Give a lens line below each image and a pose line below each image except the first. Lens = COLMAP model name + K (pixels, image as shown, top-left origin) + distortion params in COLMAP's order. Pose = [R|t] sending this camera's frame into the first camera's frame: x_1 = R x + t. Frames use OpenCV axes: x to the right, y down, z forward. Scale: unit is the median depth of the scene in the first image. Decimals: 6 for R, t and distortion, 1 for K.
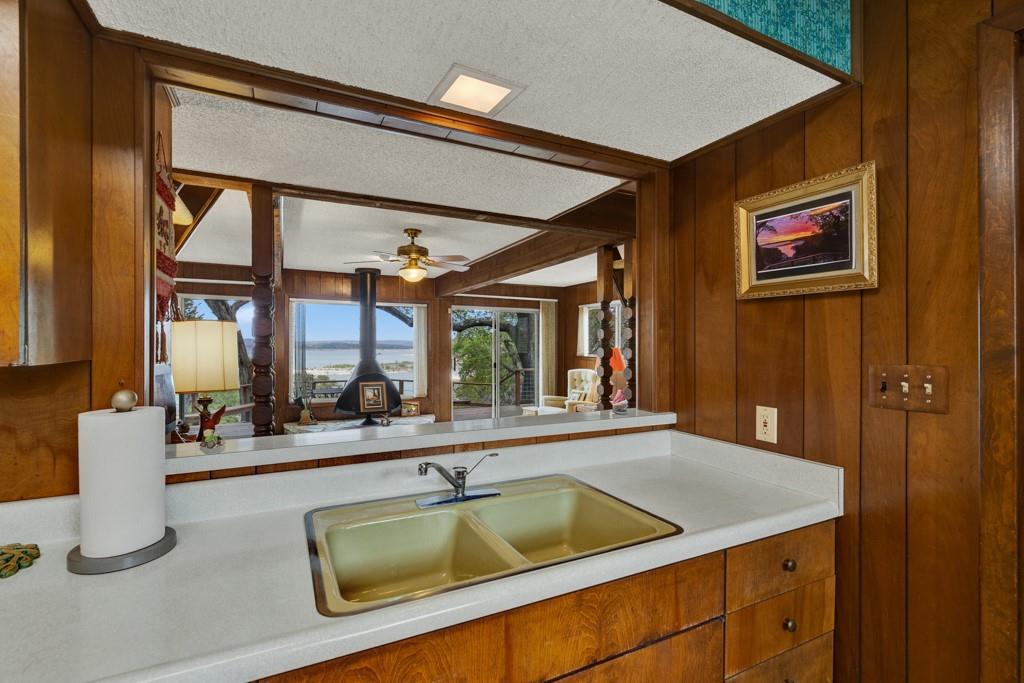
lens RADIAL K [[449.3, 0, 512.0], [0, 449.3, 341.5], [0, 0, 1]] dist [-0.000986, 0.000096]
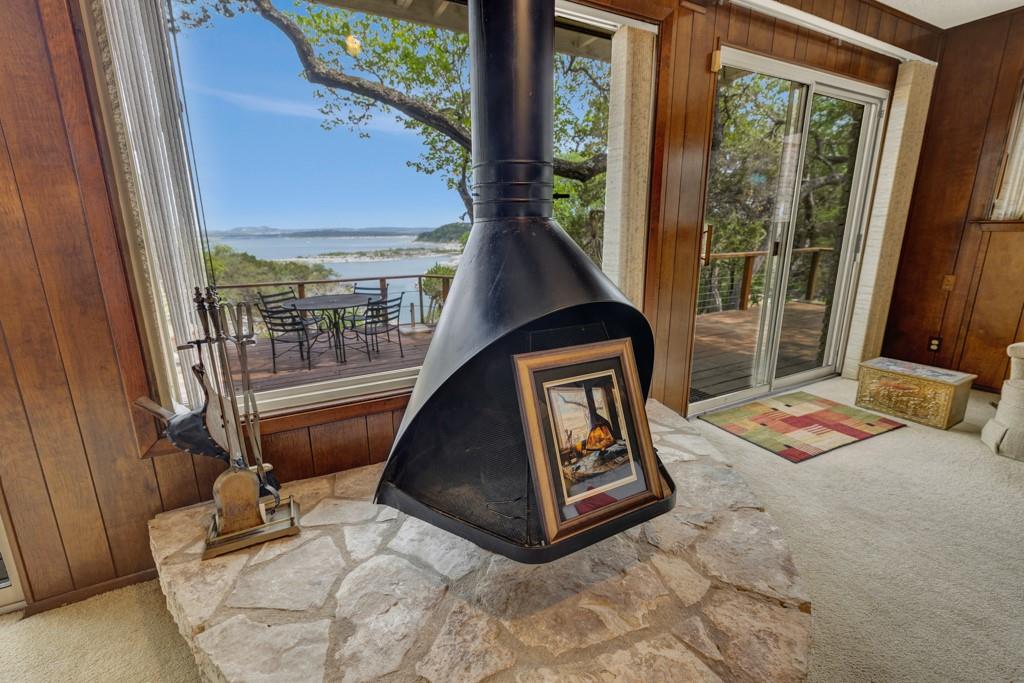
lens RADIAL K [[436.1, 0, 504.6], [0, 436.1, 336.0], [0, 0, 1]] dist [0.002377, 0.000528]
pose [[0.999895, -0.014441, -0.001238, -0.300143], [0.014307, 0.969666, 0.244016, 0.038008], [-0.002323, -0.244008, 0.969771, 0.736018]]
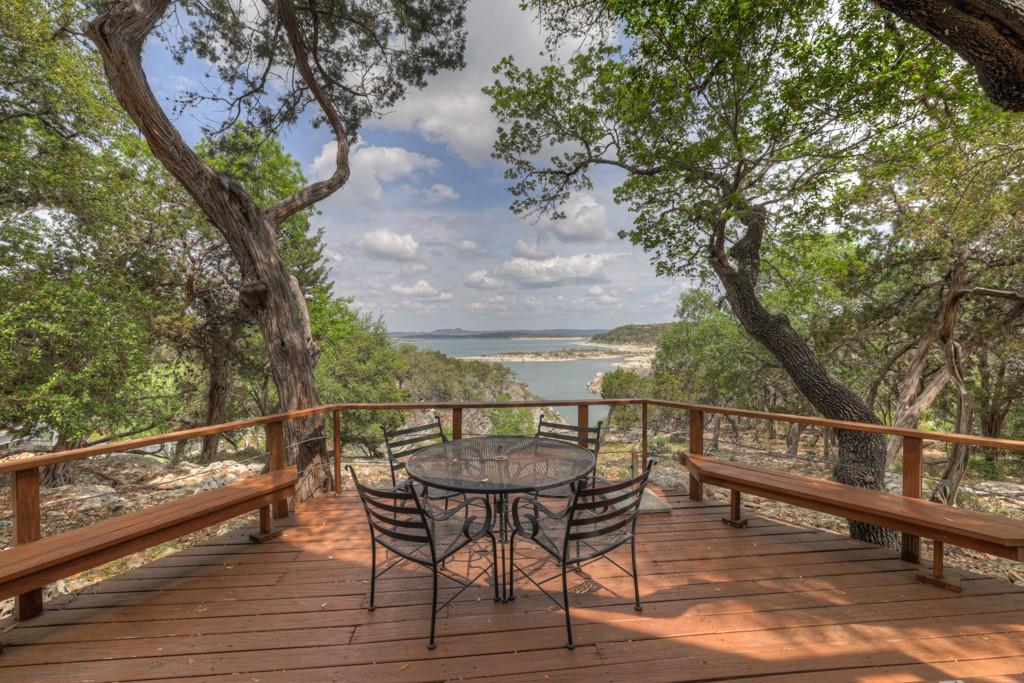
lens RADIAL K [[436.1, 0, 504.6], [0, 436.1, 336.0], [0, 0, 1]] dist [0.002377, 0.000528]
pose [[0.927088, -0.010950, -0.374683, -0.476559], [0.016569, 0.999793, 0.011776, 0.052731], [0.374477, -0.017126, 0.927078, 1.204768]]
